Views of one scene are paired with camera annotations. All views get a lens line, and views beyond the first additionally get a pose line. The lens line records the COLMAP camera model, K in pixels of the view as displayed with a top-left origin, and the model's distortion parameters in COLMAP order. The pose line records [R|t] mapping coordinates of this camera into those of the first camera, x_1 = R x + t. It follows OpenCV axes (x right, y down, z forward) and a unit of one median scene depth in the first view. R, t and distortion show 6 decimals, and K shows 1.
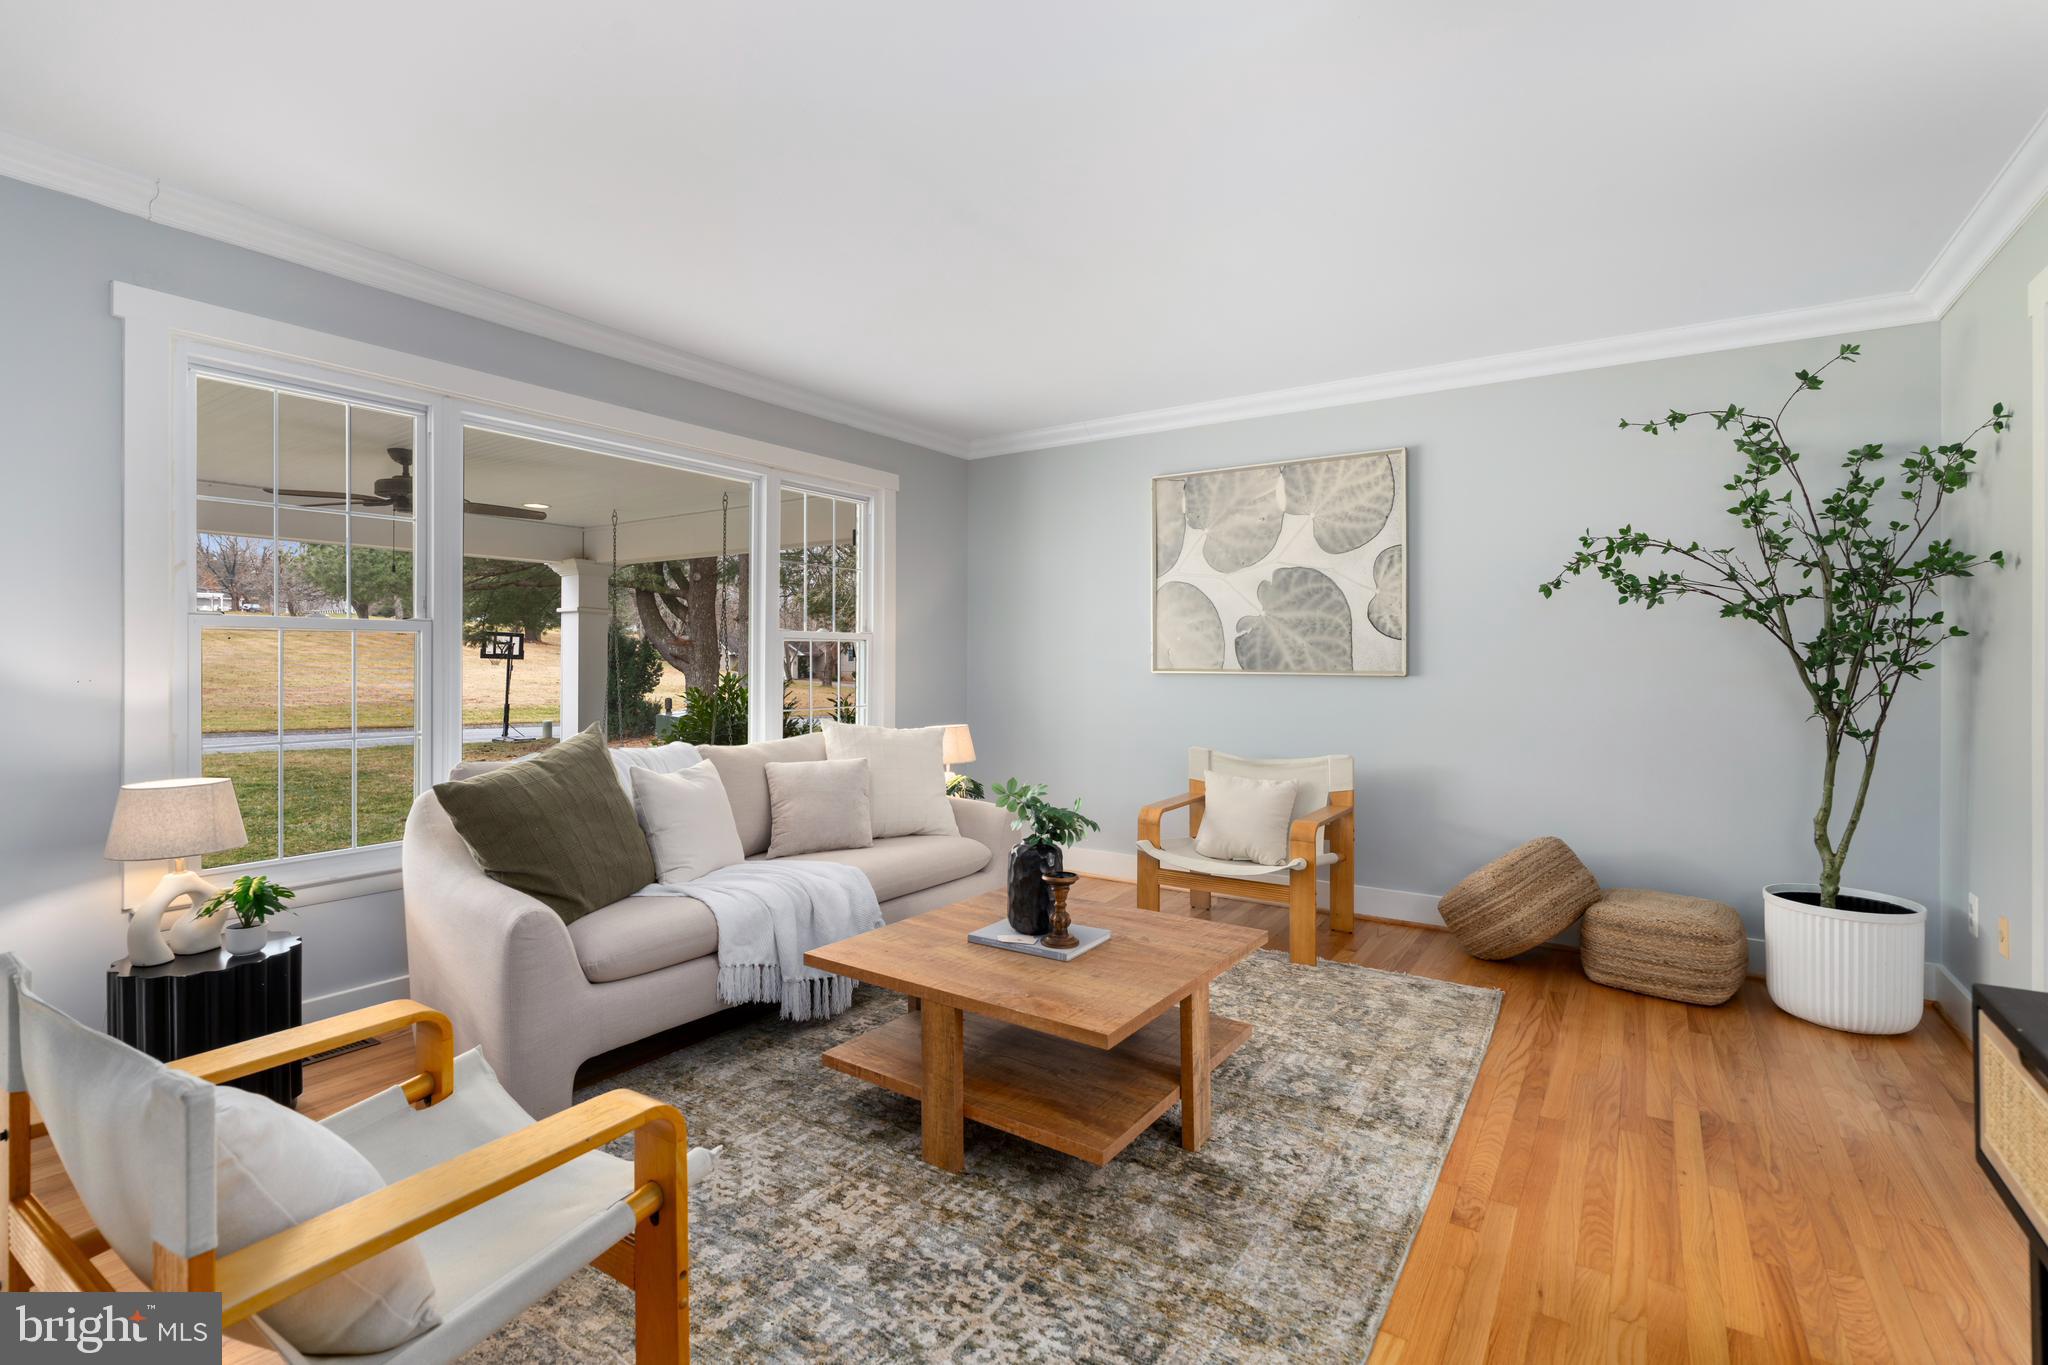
lens RADIAL K [[918.9, 0, 1020.3], [0, 918.9, 666.0], [0, 0, 1]] dist [-0.010987, 0.000240]
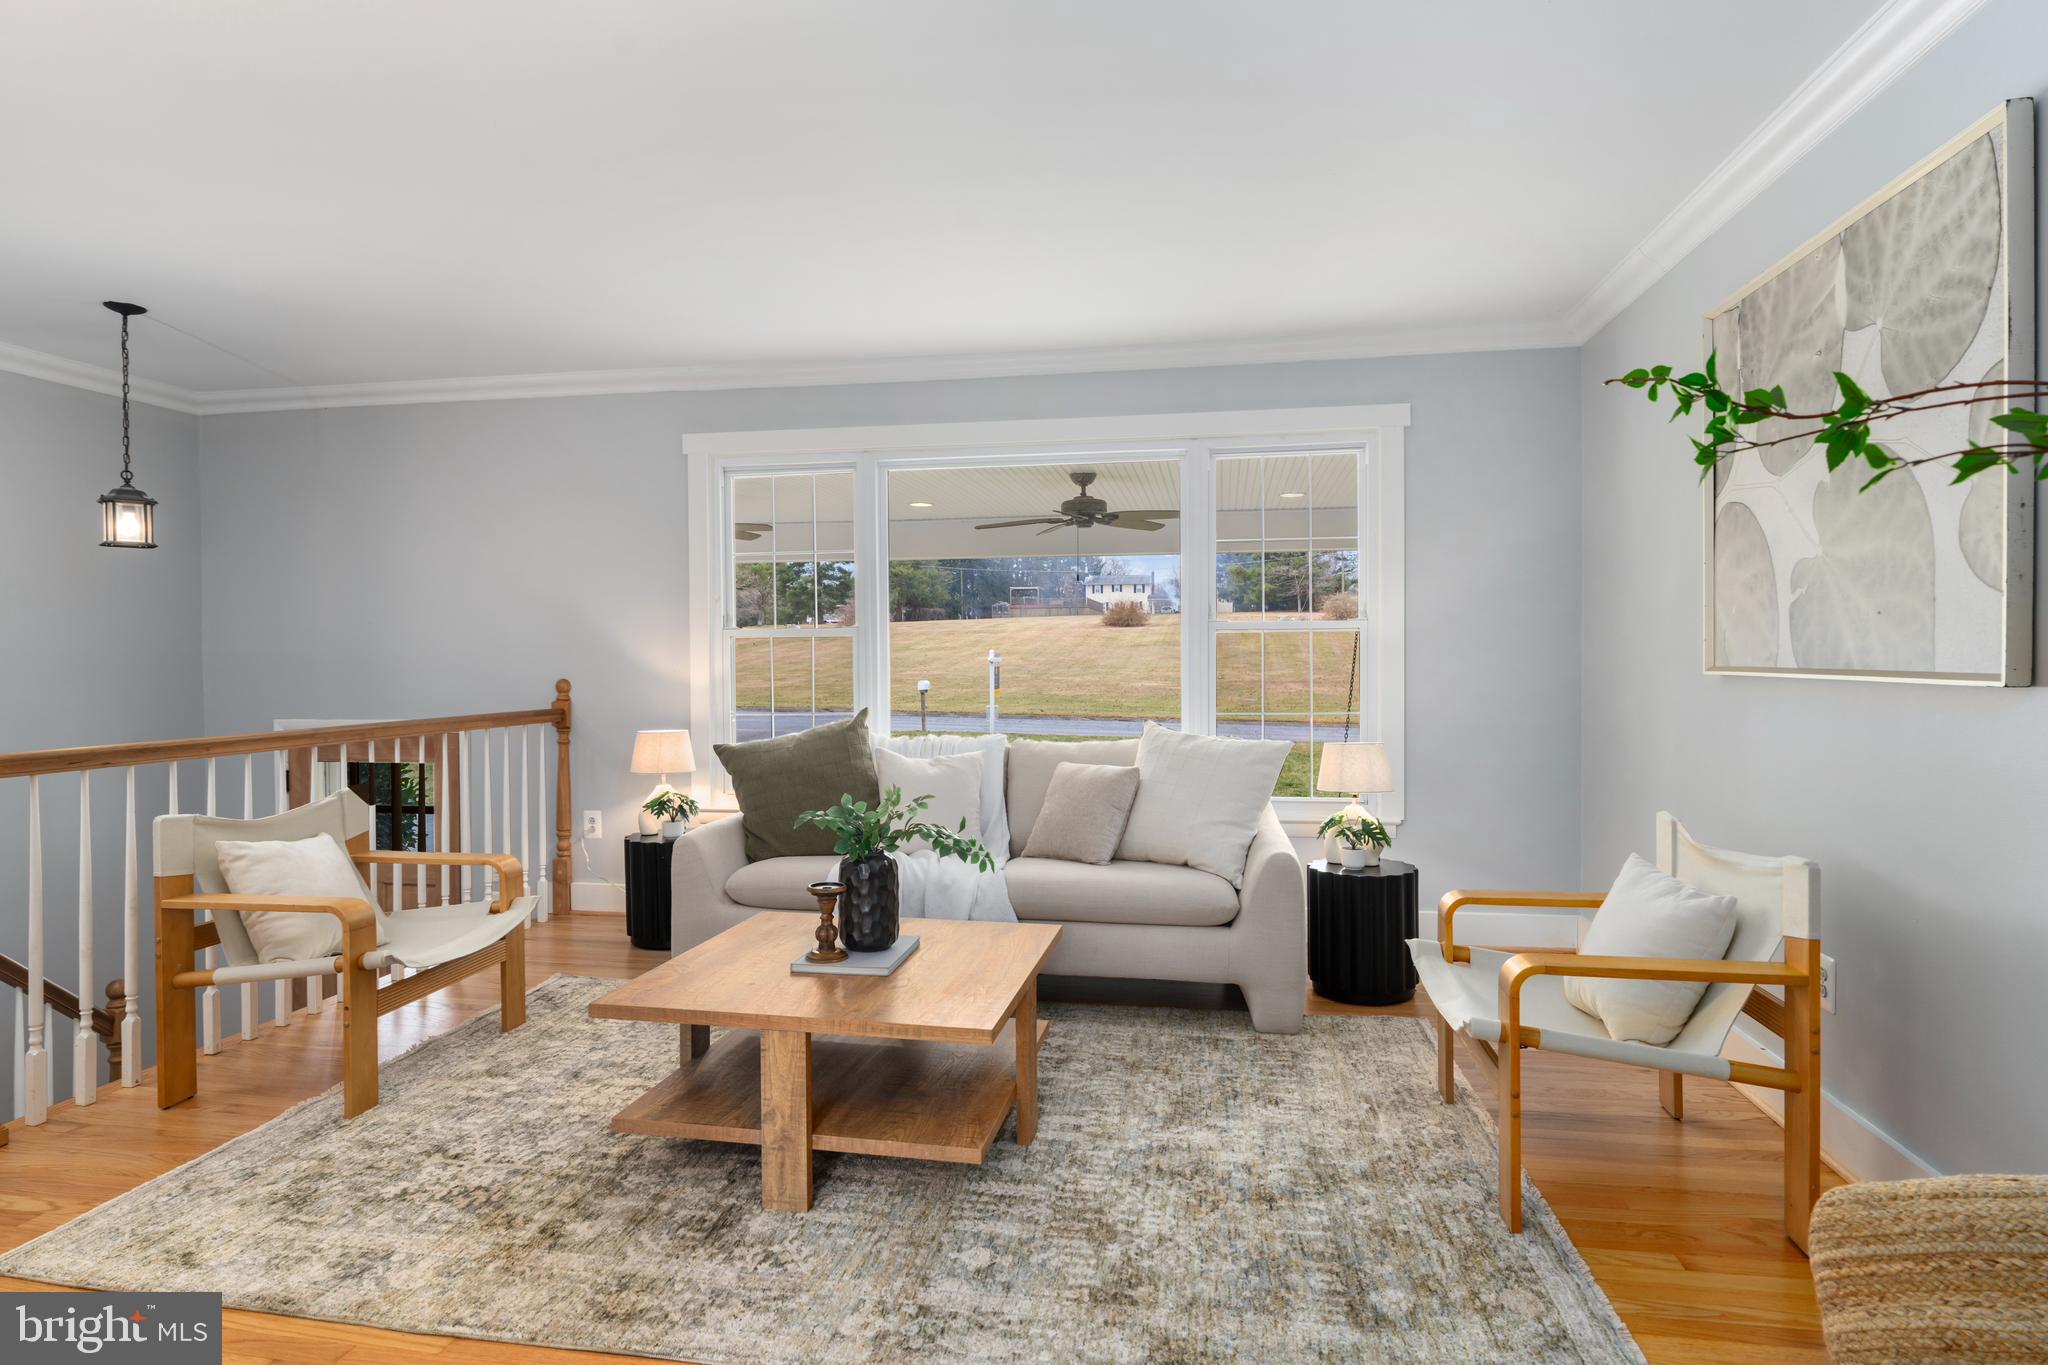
lens RADIAL K [[1114.9, 0, 1025.0], [0, 1114.9, 682.0], [0, 0, 1]] dist [-0.003336, 0.001206]
pose [[0.414173, 0.015442, -0.910067, 0.661946], [0.001076, 0.999847, 0.017455, 0.000126], [0.910198, -0.008208, 0.414093, 0.409155]]
